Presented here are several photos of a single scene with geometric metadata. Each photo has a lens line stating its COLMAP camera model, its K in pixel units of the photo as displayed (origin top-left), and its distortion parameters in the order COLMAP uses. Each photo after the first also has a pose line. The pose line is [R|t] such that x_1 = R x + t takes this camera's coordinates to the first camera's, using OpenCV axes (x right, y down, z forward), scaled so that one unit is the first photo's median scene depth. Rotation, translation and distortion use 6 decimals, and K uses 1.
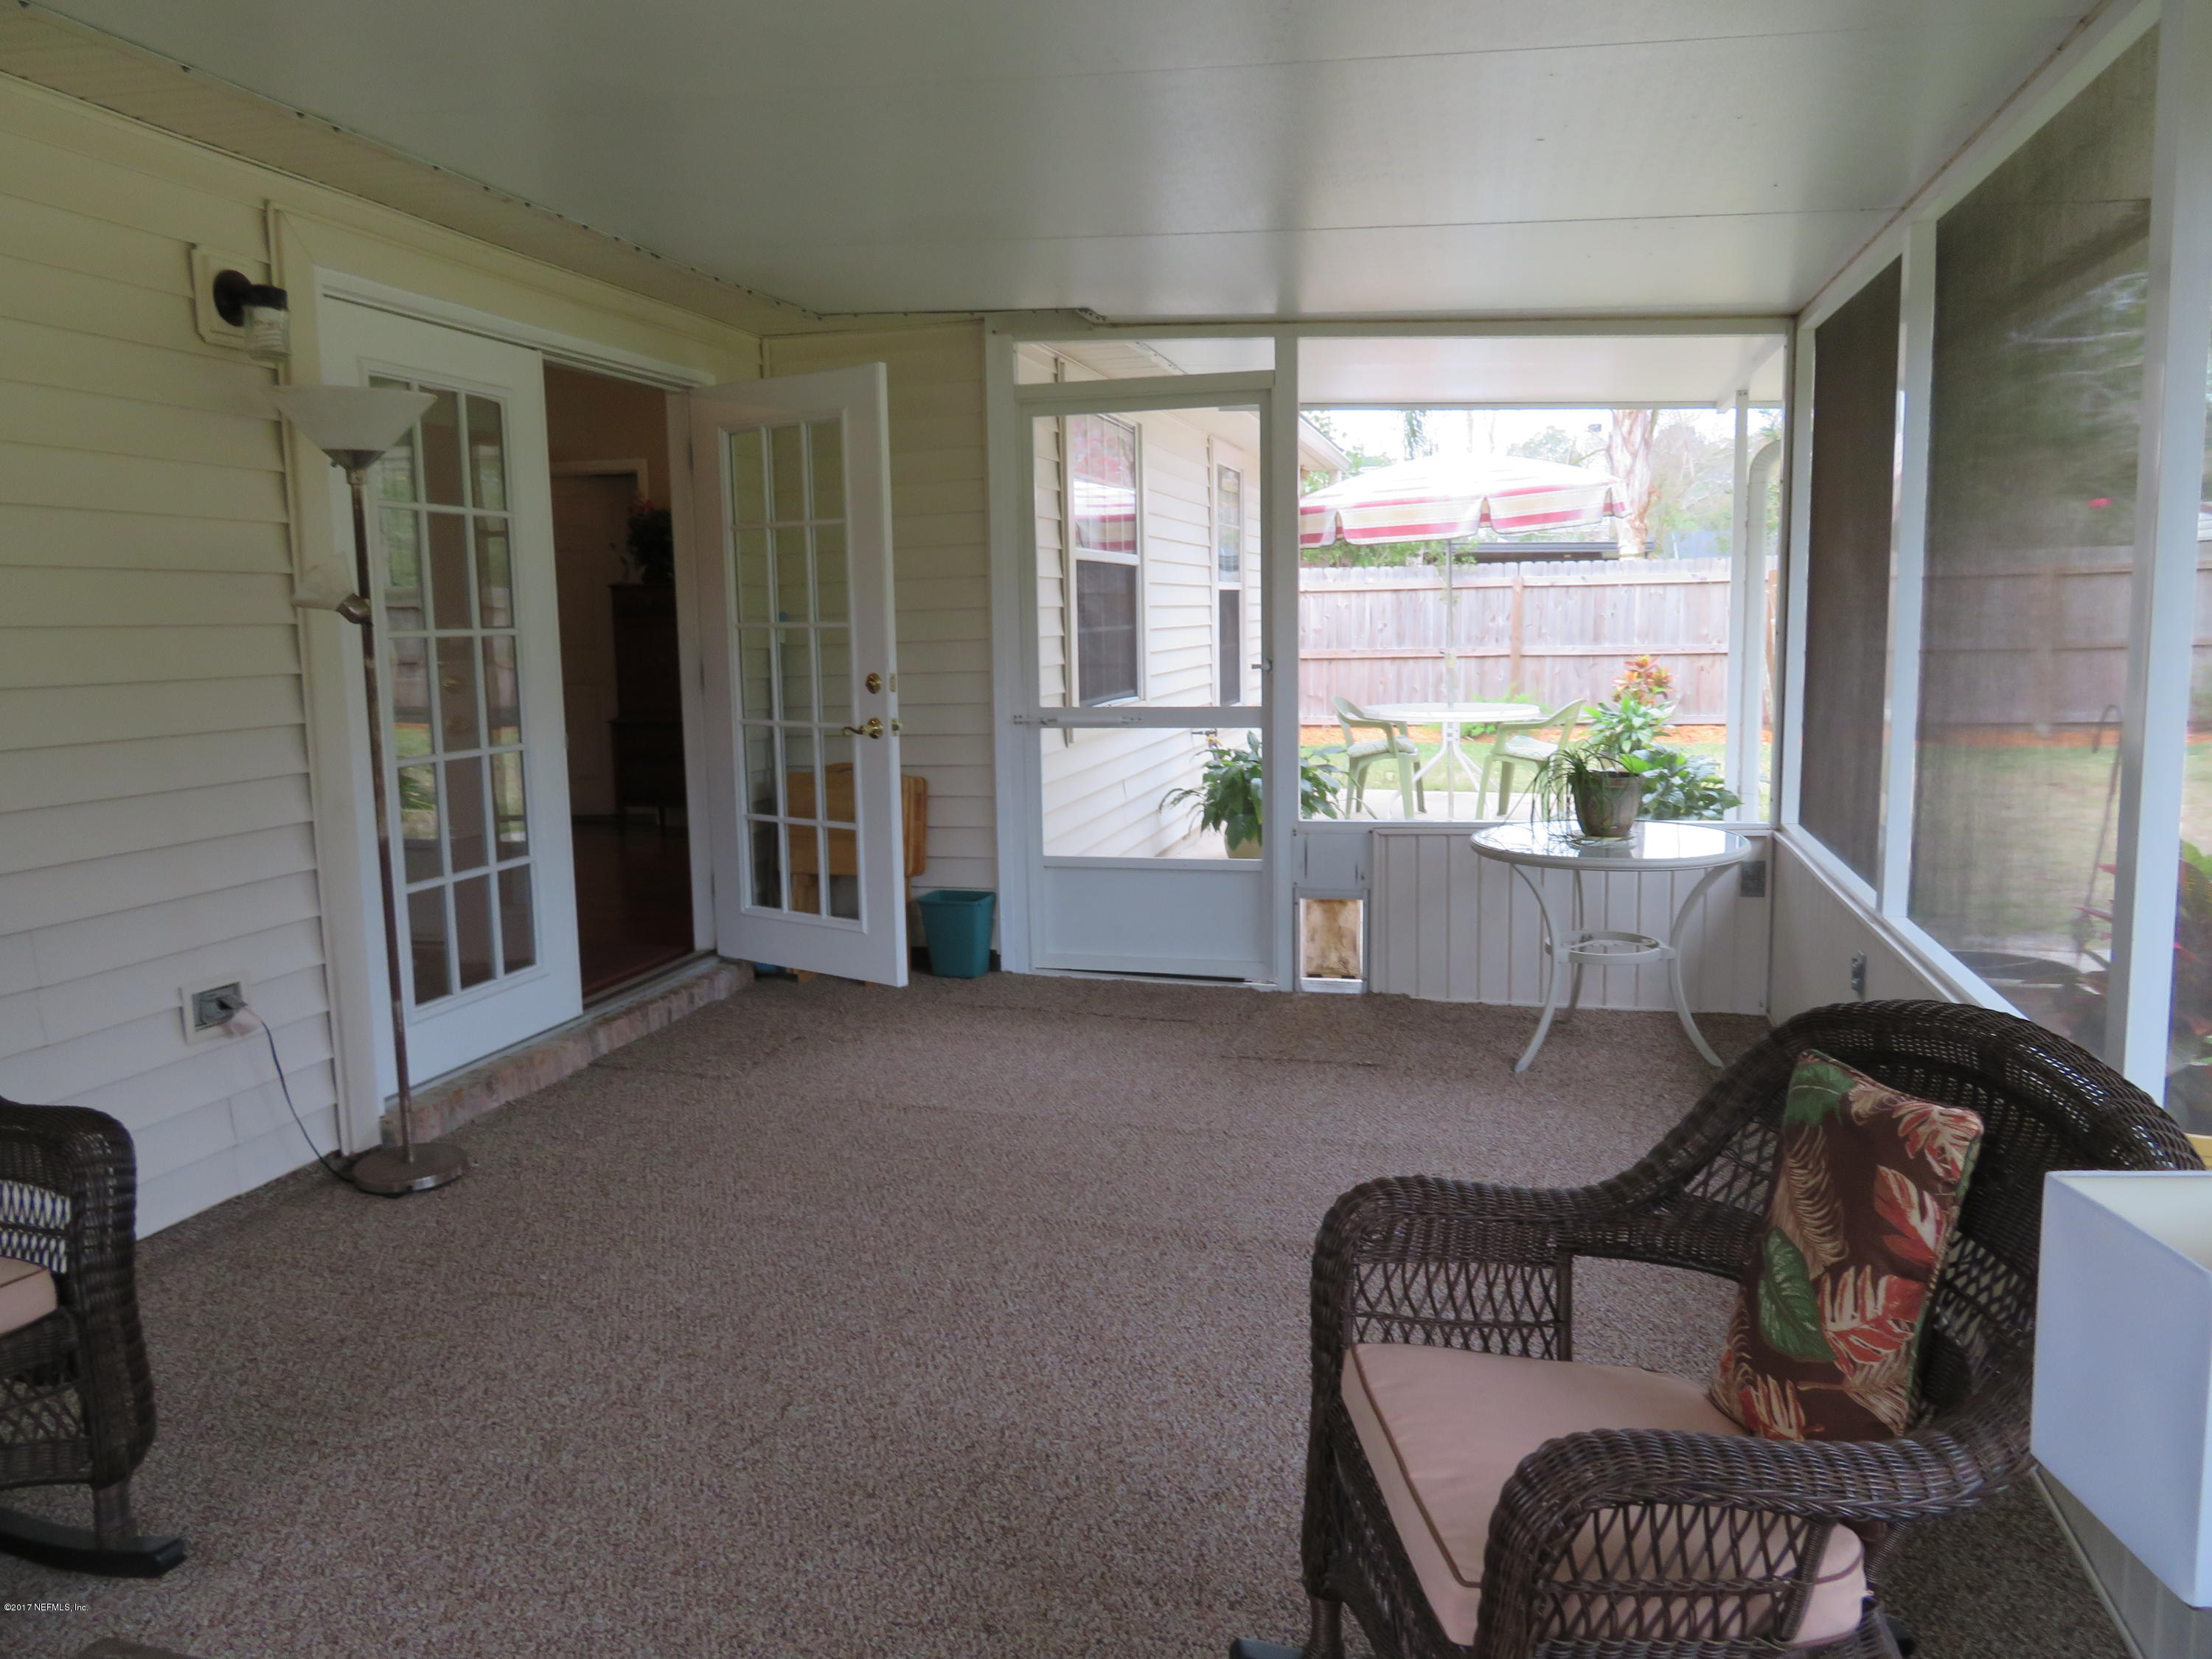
lens RADIAL K [[1592.6, 0, 1108.7], [0, 1592.6, 828.8], [0, 0, 1]] dist [-0.007469, -0.000104]
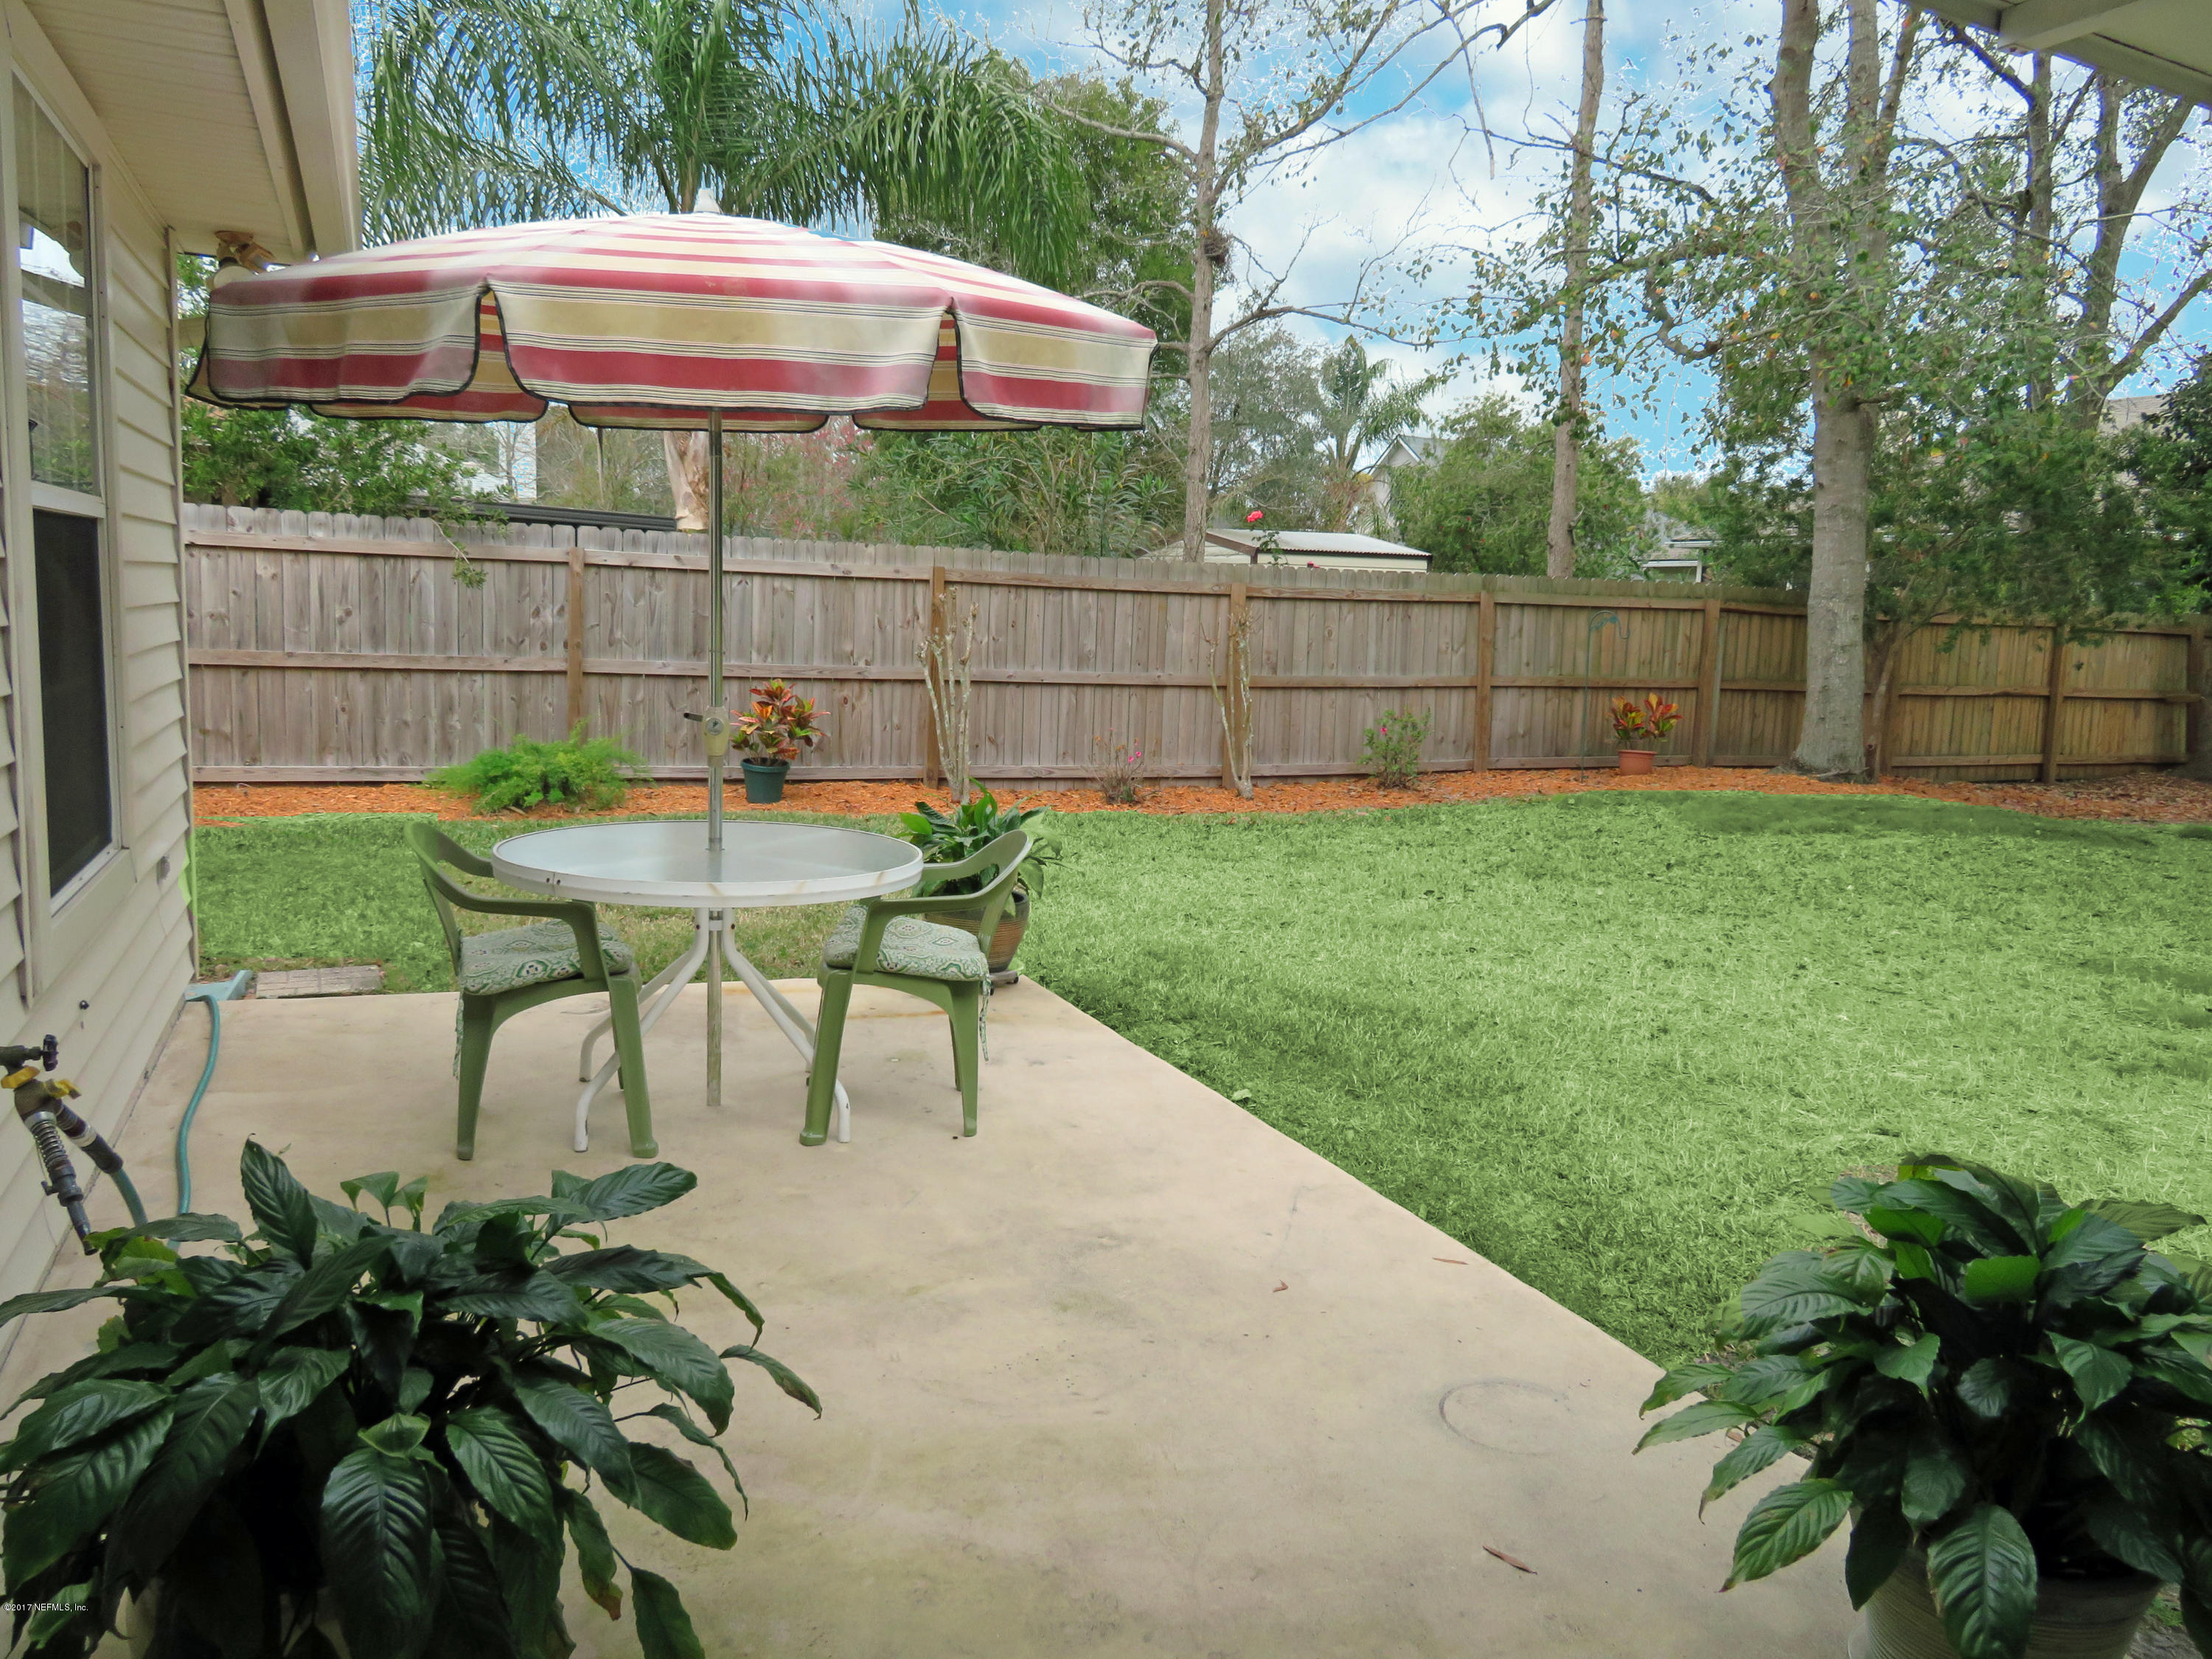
lens RADIAL K [[1592.6, 0, 1114.6], [0, 1592.6, 817.4], [0, 0, 1]] dist [-0.007469, -0.000104]
pose [[0.776824, -0.026188, 0.629173, 0.022335], [0.025806, 0.999619, 0.009745, -0.051811], [-0.629189, 0.008666, 0.777204, 0.372044]]
